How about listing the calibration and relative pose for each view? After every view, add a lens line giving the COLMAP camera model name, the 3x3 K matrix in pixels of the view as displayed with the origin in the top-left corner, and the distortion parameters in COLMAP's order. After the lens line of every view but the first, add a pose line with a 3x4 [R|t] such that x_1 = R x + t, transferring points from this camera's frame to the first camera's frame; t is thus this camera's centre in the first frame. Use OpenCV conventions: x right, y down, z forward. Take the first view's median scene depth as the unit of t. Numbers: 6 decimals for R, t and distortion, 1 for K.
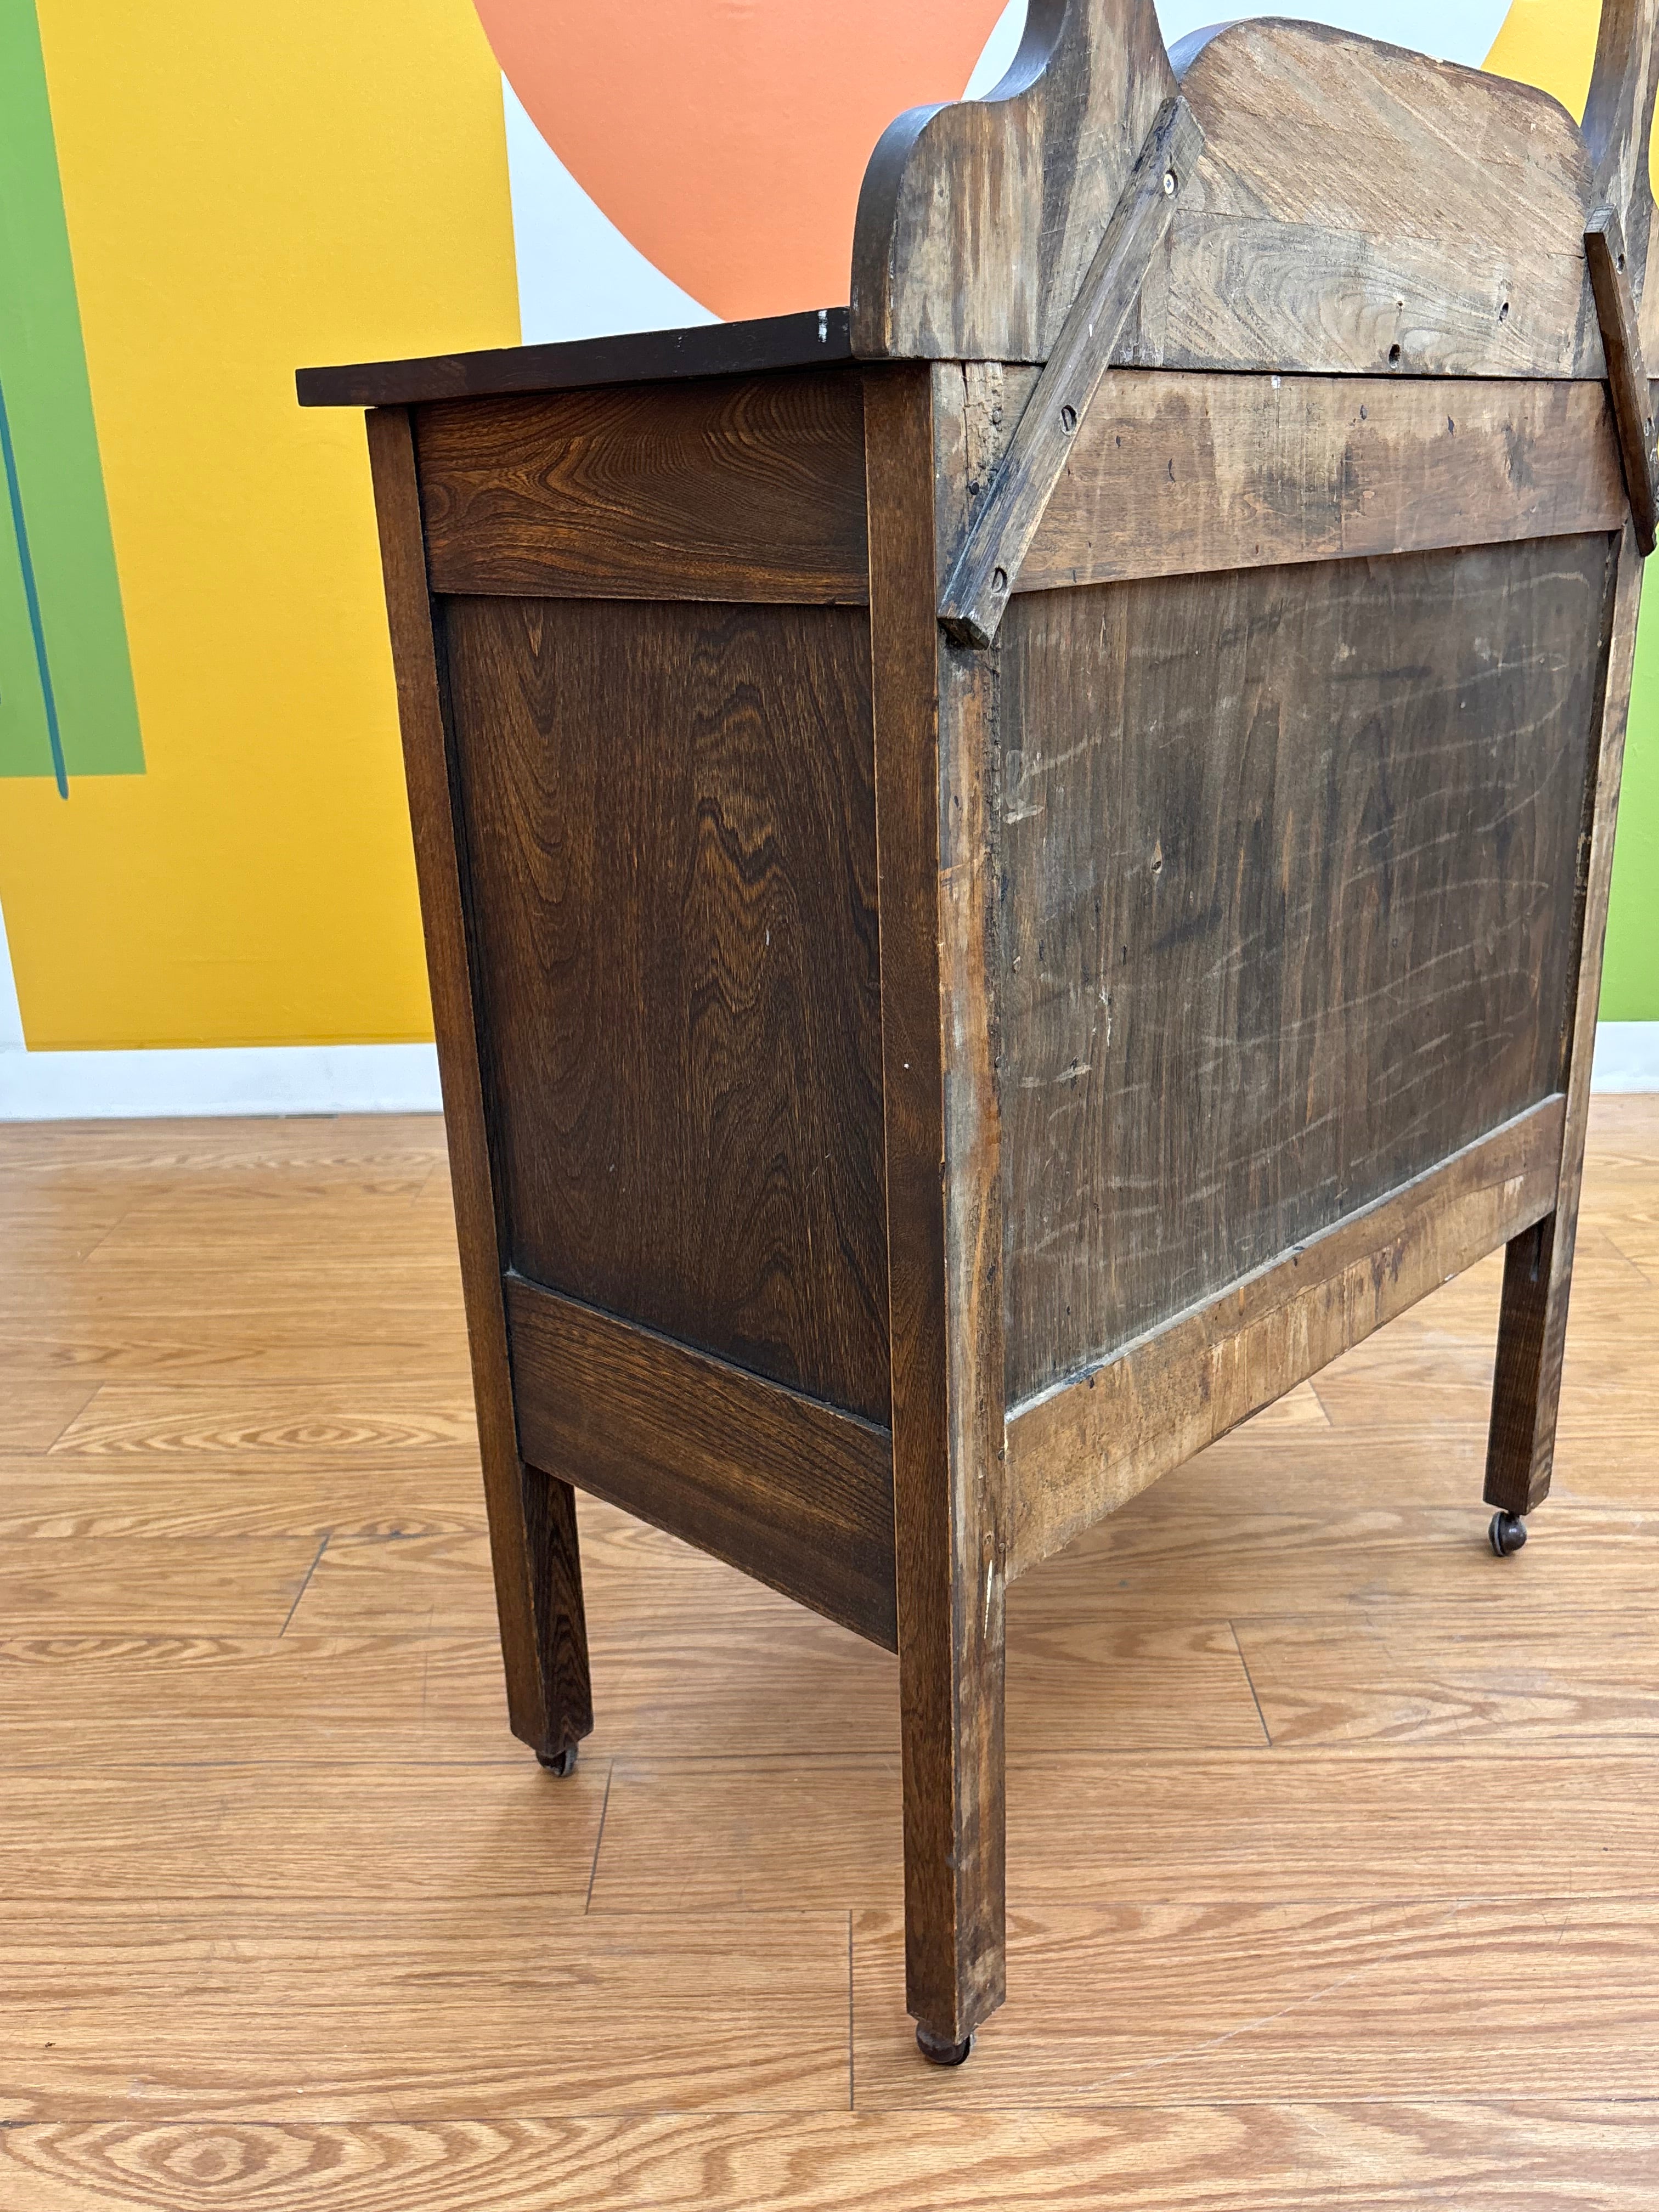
lens RADIAL K [[1889.4, 0, 837.0], [0, 1889.4, 1107.9], [0, 0, 1]] dist [-0.005155, 0.037461]
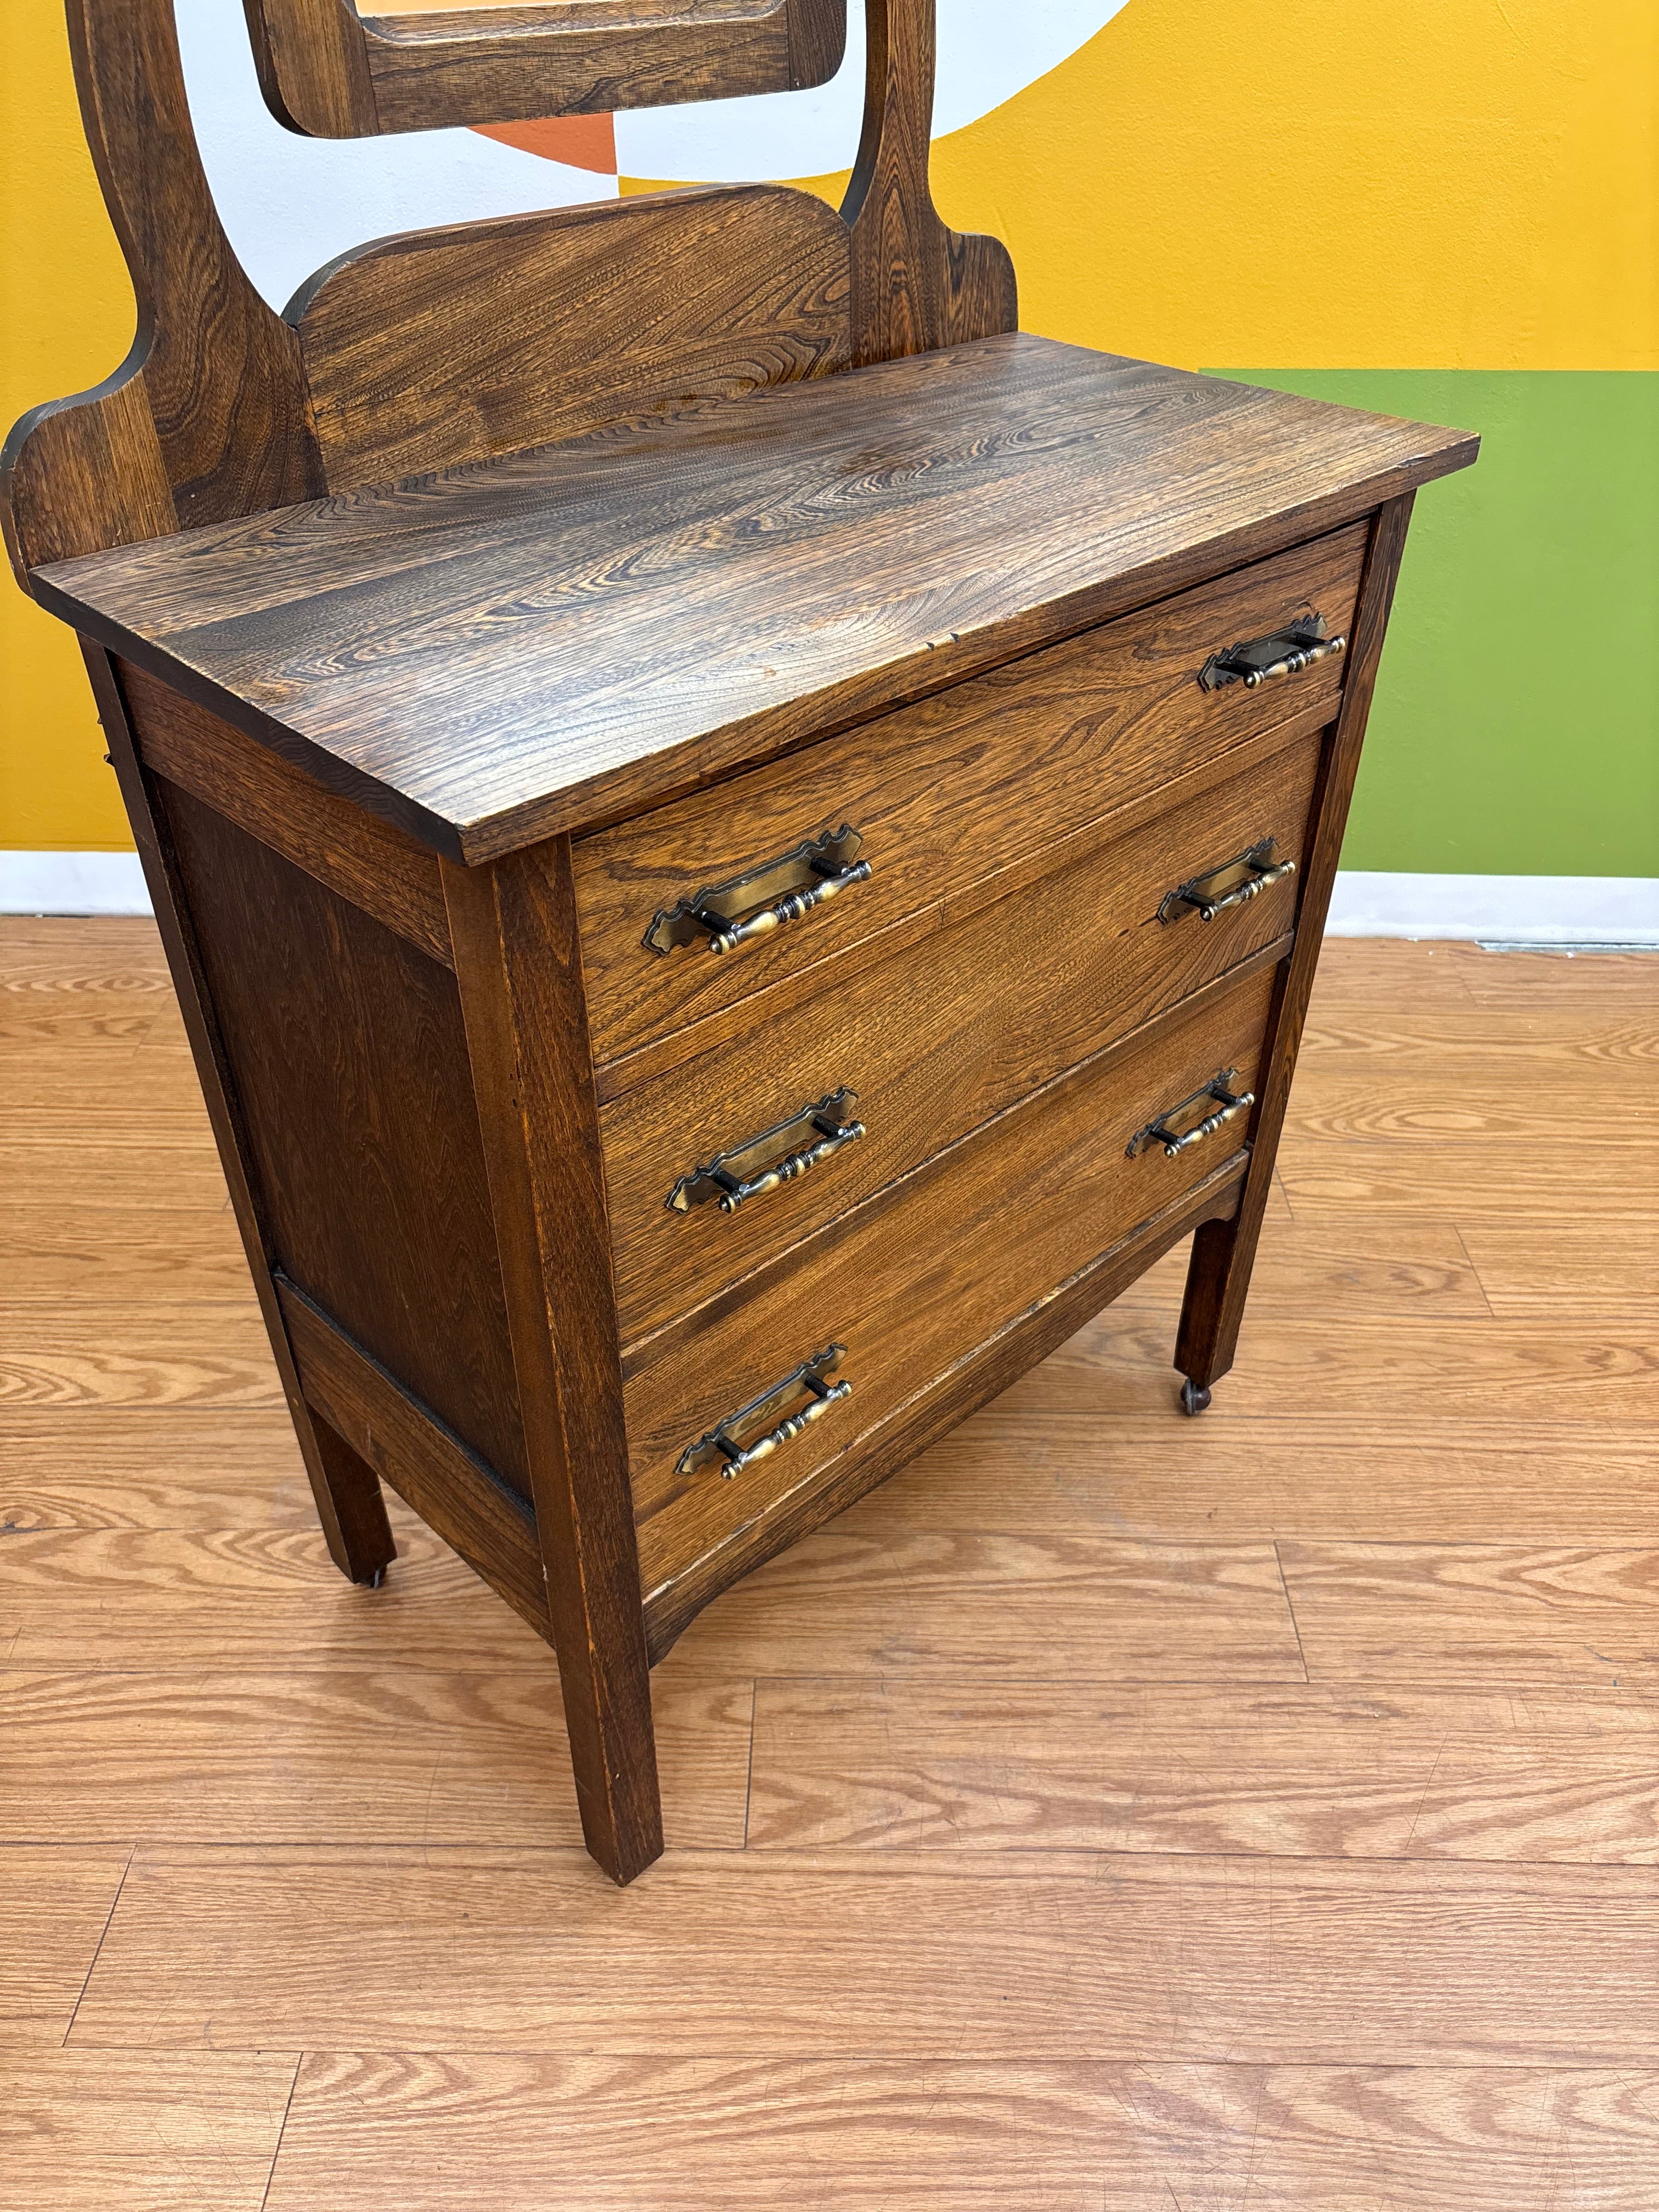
lens RADIAL K [[1687.8, 0, 842.3], [0, 1687.8, 1111.1], [0, 0, 1]] dist [0.061855, -0.074424]
pose [[0.999521, 0.029281, 0.009983, 0.274982], [-0.030922, 0.955255, 0.294164, -0.372473], [-0.000923, -0.294332, 0.955703, 0.197685]]
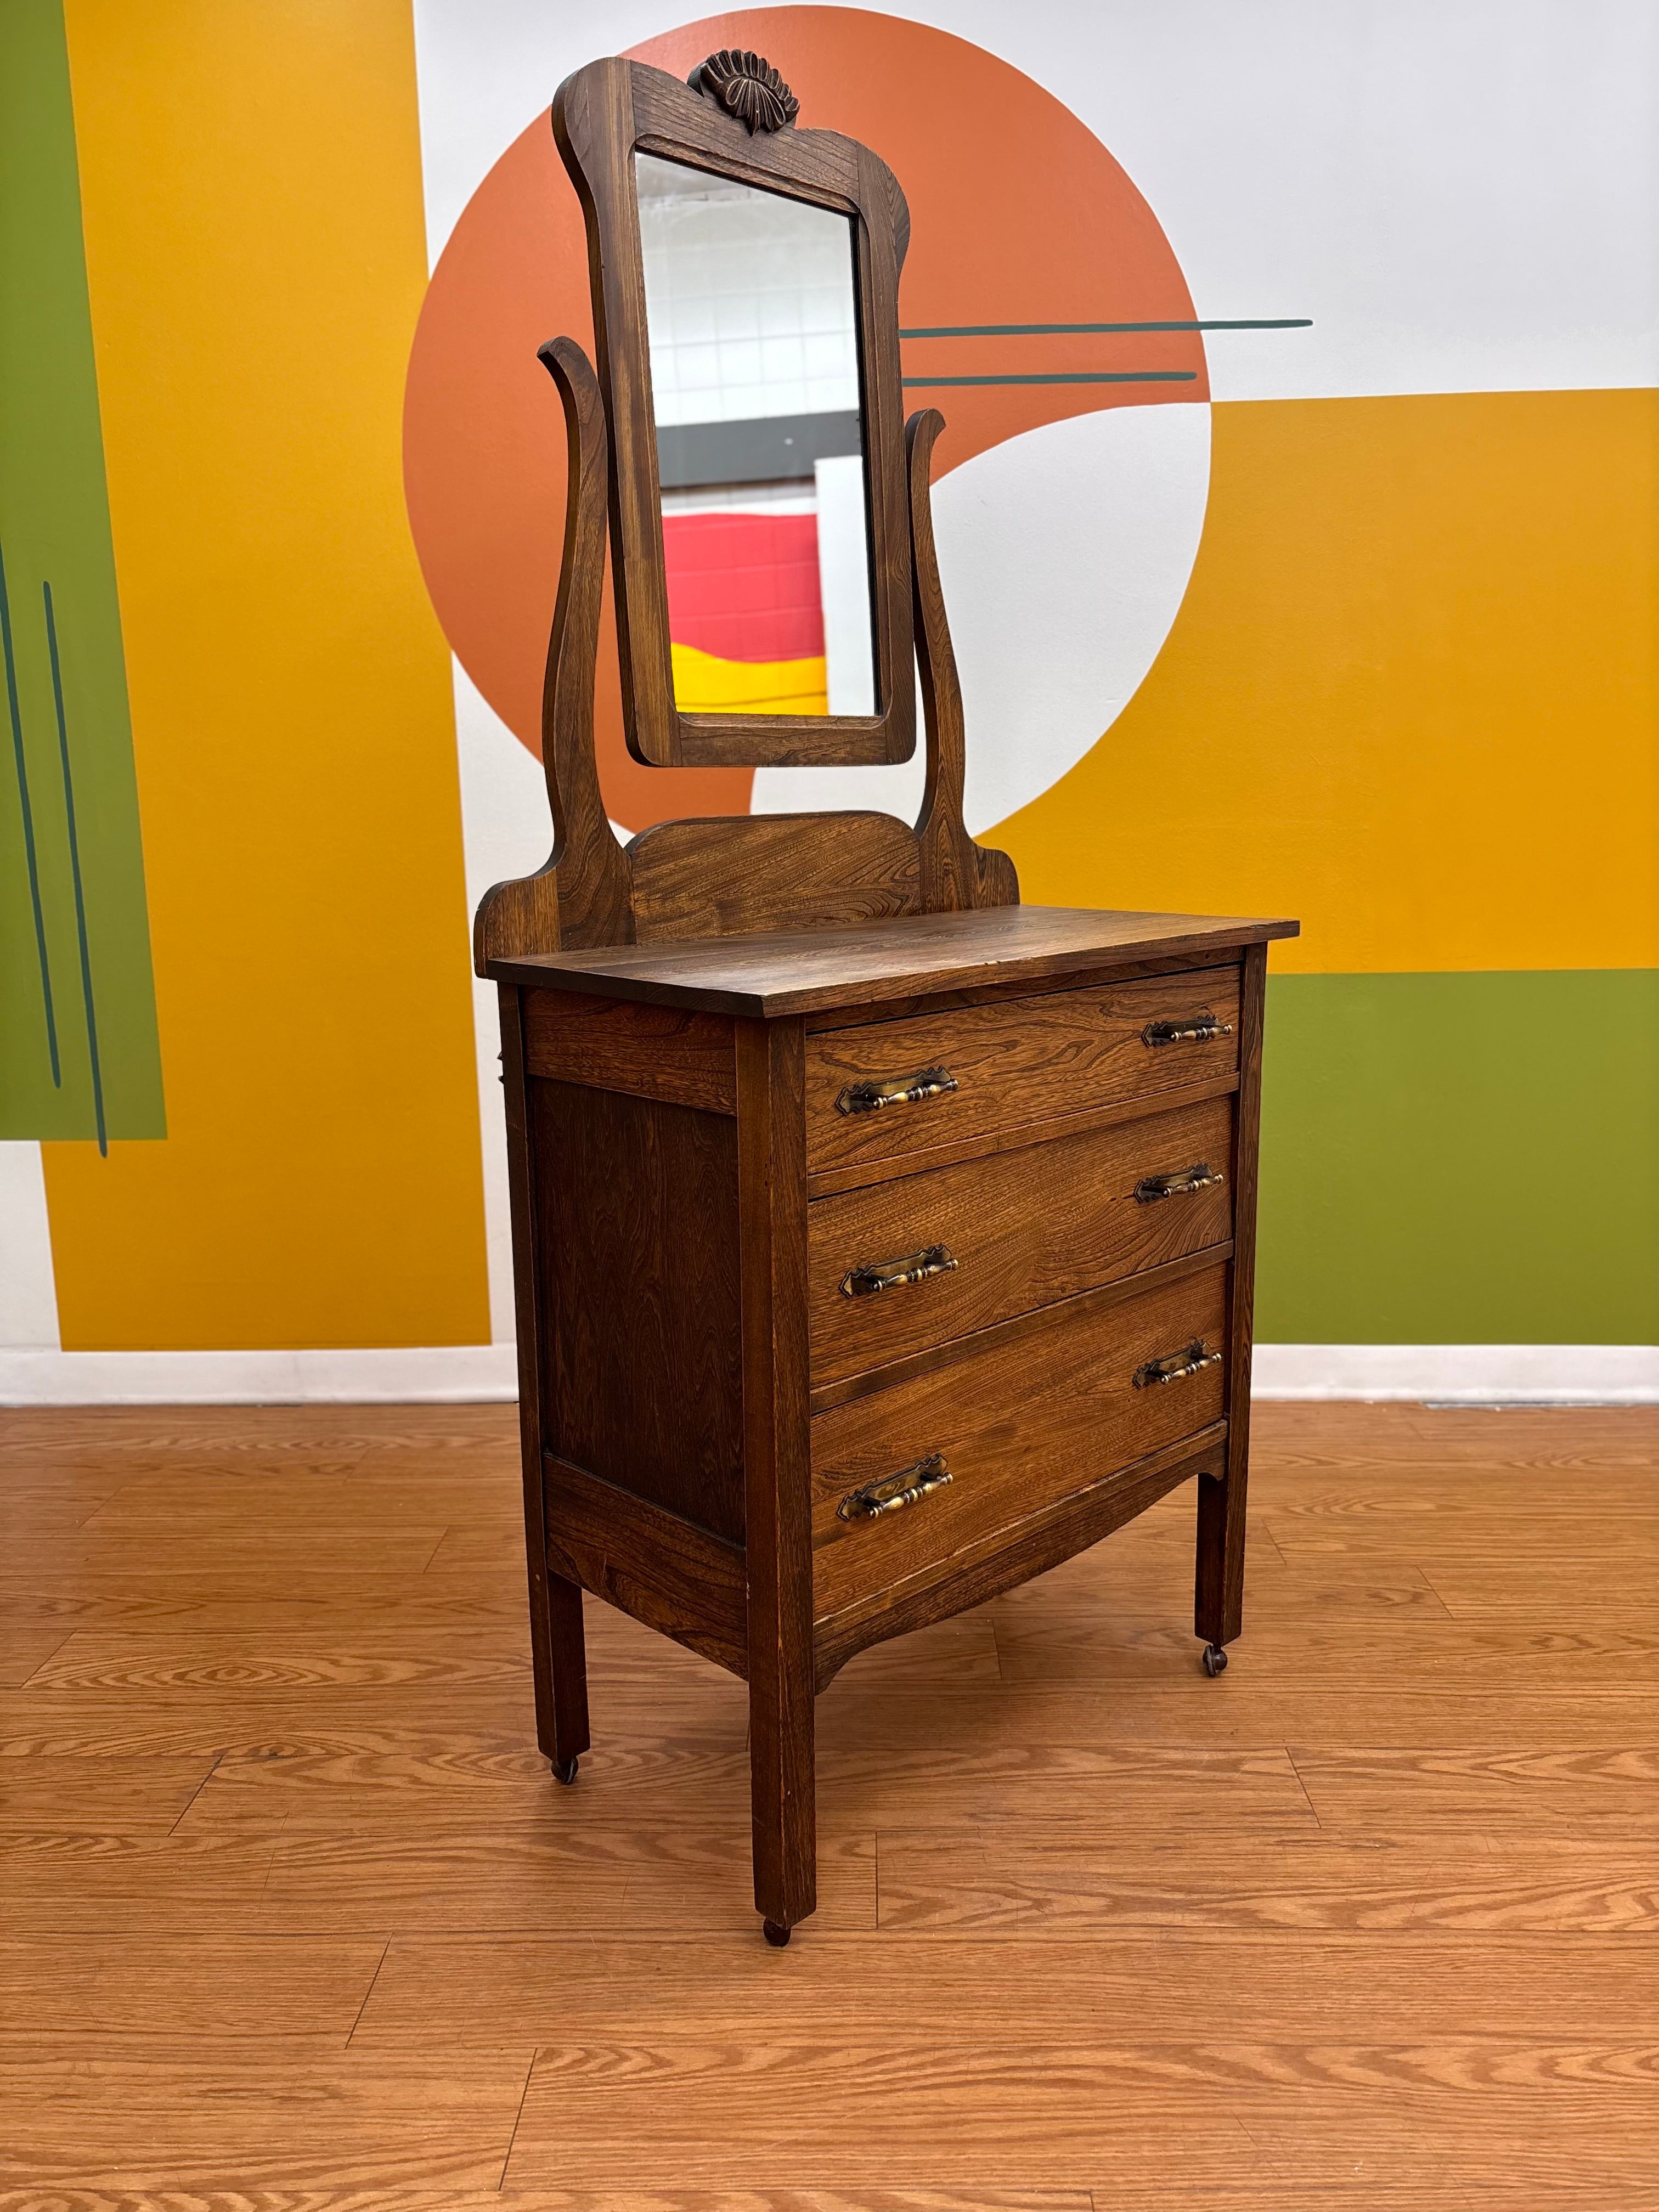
lens RADIAL K [[1673.8, 0, 839.7], [0, 1673.8, 1105.7], [0, 0, 1]] dist [0.086760, -0.101039]
pose [[0.999859, 0.011439, -0.012285, 0.220363], [-0.013080, 0.989613, -0.143159, -0.076049], [0.010520, 0.143300, 0.989623, -0.305842]]
